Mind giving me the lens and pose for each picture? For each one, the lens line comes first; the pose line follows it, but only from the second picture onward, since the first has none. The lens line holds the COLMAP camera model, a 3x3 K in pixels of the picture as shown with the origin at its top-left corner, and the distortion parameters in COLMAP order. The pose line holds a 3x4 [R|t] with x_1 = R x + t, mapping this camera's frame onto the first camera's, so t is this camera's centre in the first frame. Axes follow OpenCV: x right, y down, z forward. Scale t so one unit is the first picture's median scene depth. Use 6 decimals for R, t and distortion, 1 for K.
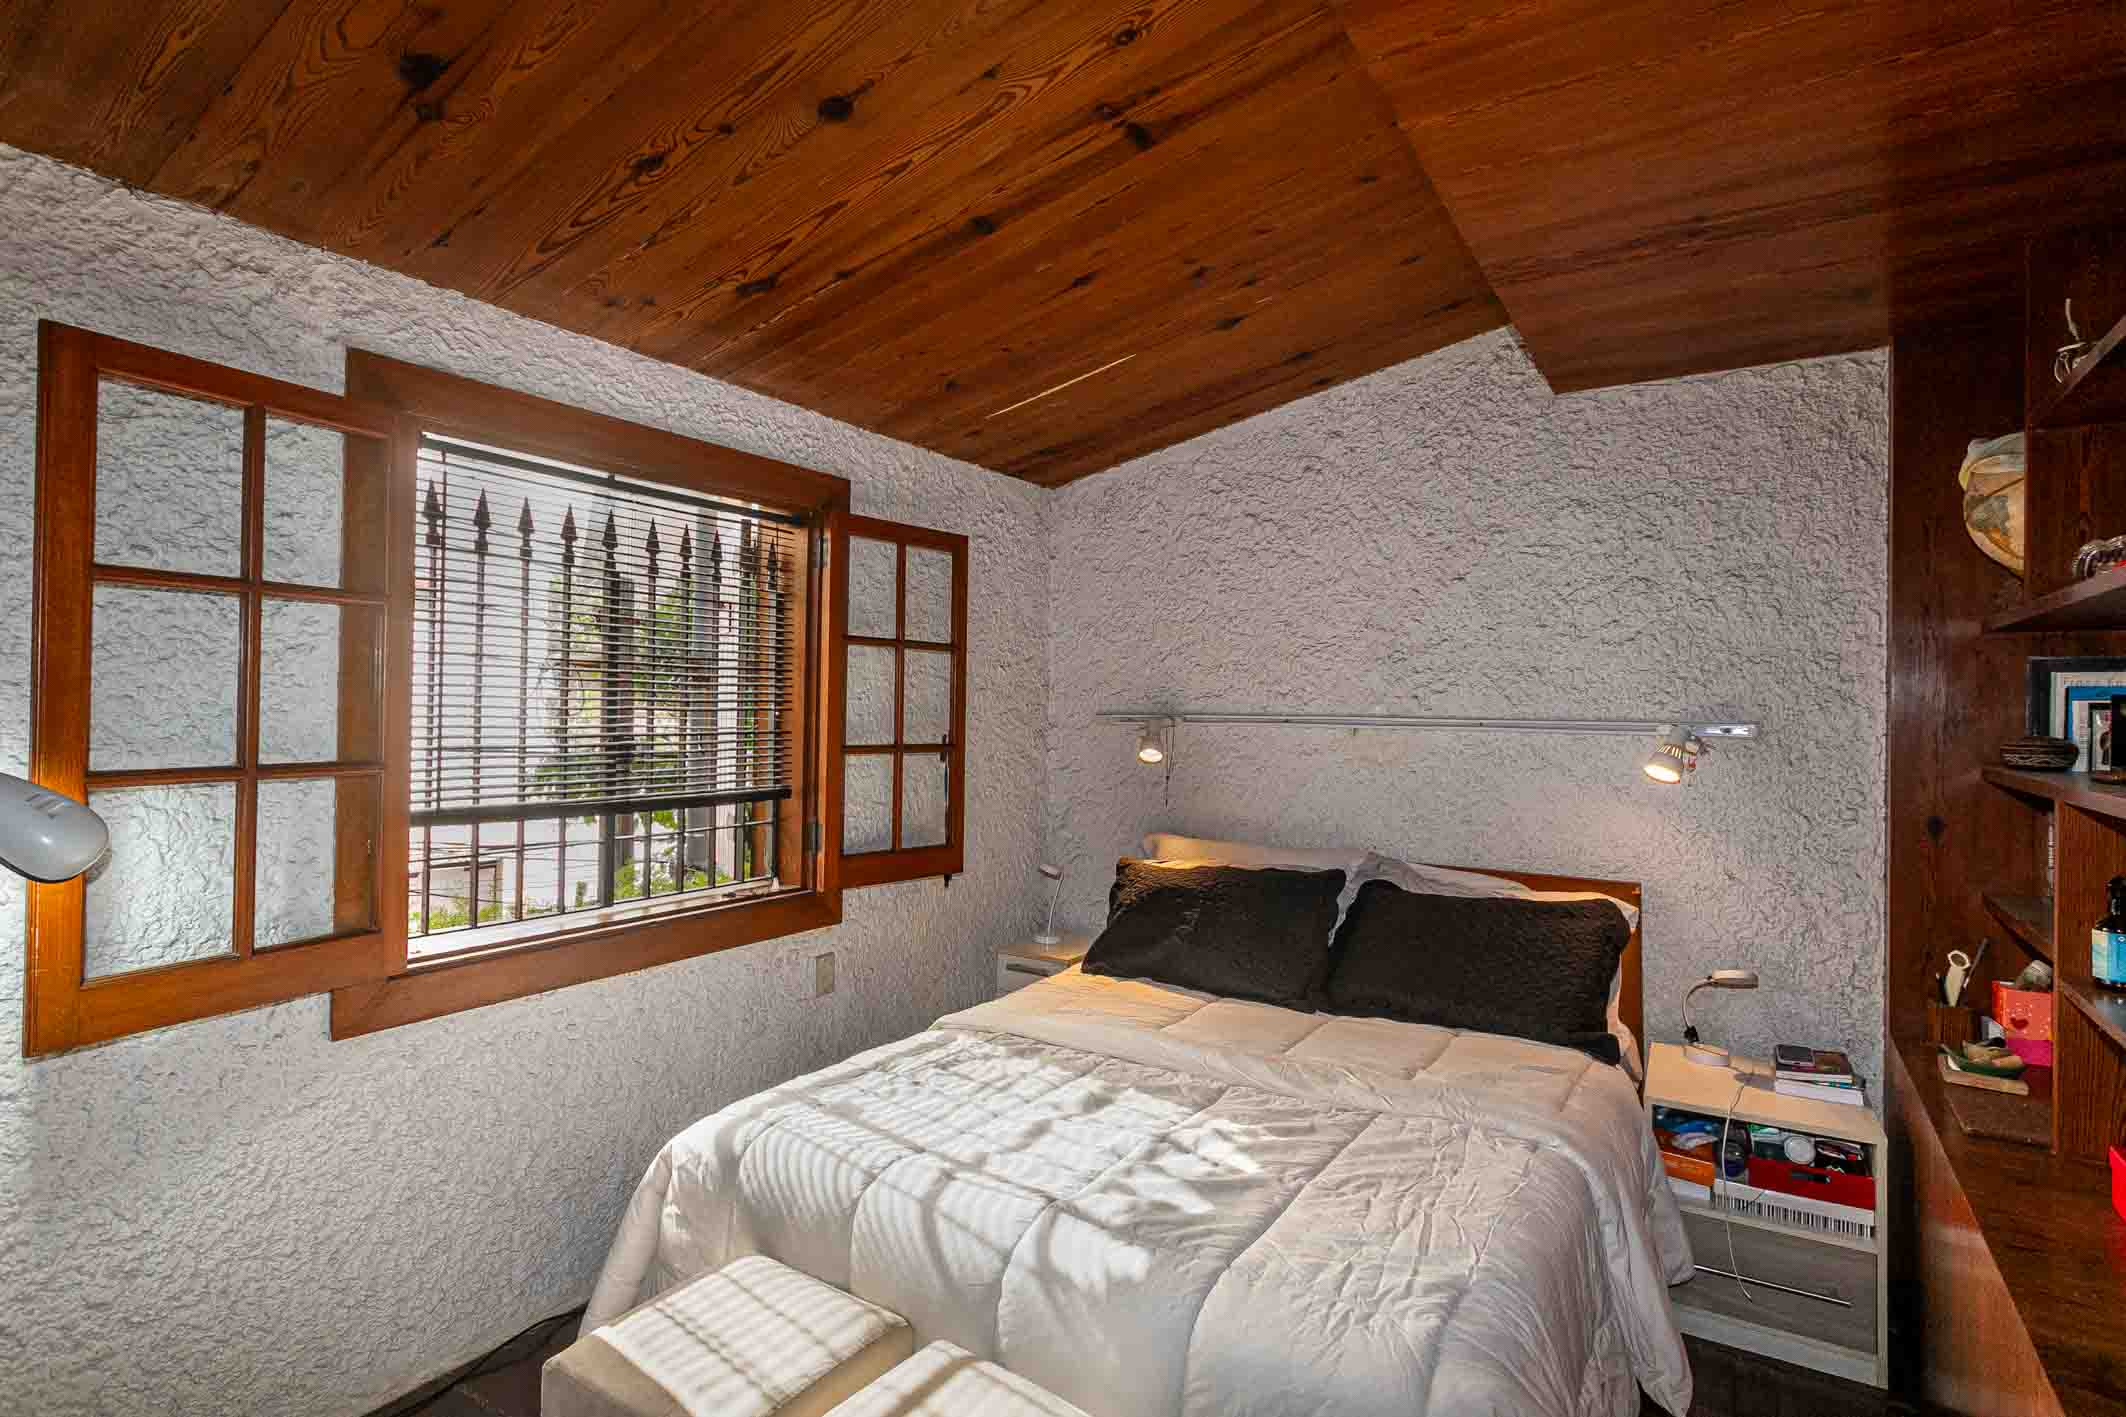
lens RADIAL K [[989.7, 0, 1070.4], [0, 989.7, 697.4], [0, 0, 1]] dist [-0.003727, 0.001625]
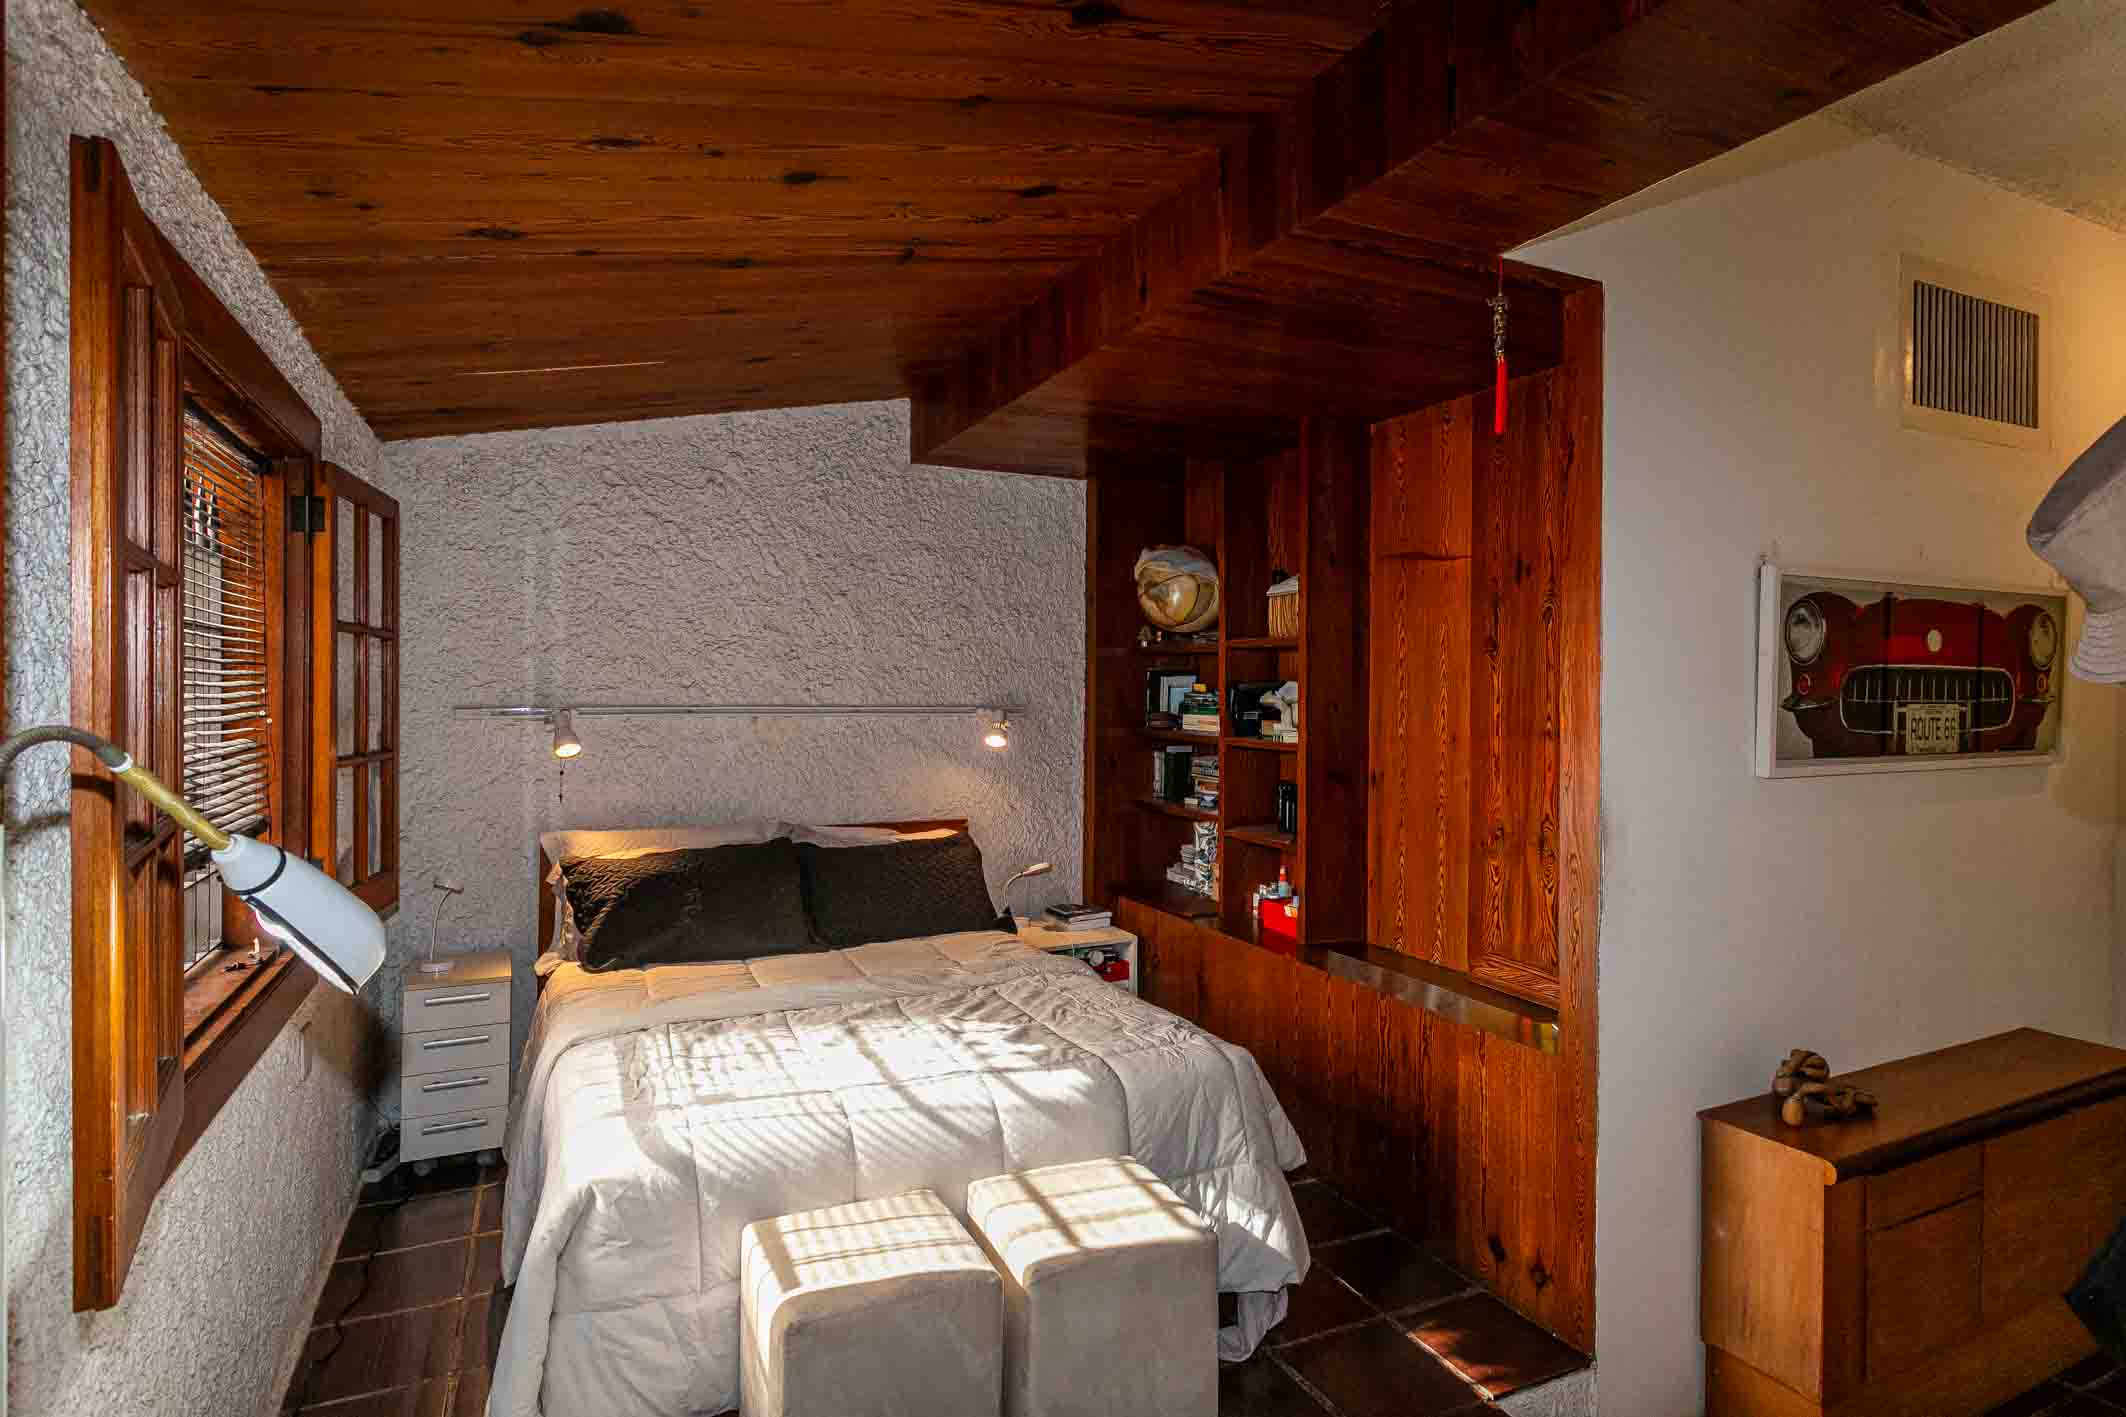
lens RADIAL K [[1058.3, 0, 1003.5], [0, 1058.3, 699.4], [0, 0, 1]] dist [-0.042074, 0.000207]
pose [[0.566820, -0.017967, 0.823646, -0.634190], [-0.006496, 0.999634, 0.026276, -0.025351], [-0.823816, -0.020244, 0.566496, 0.080639]]
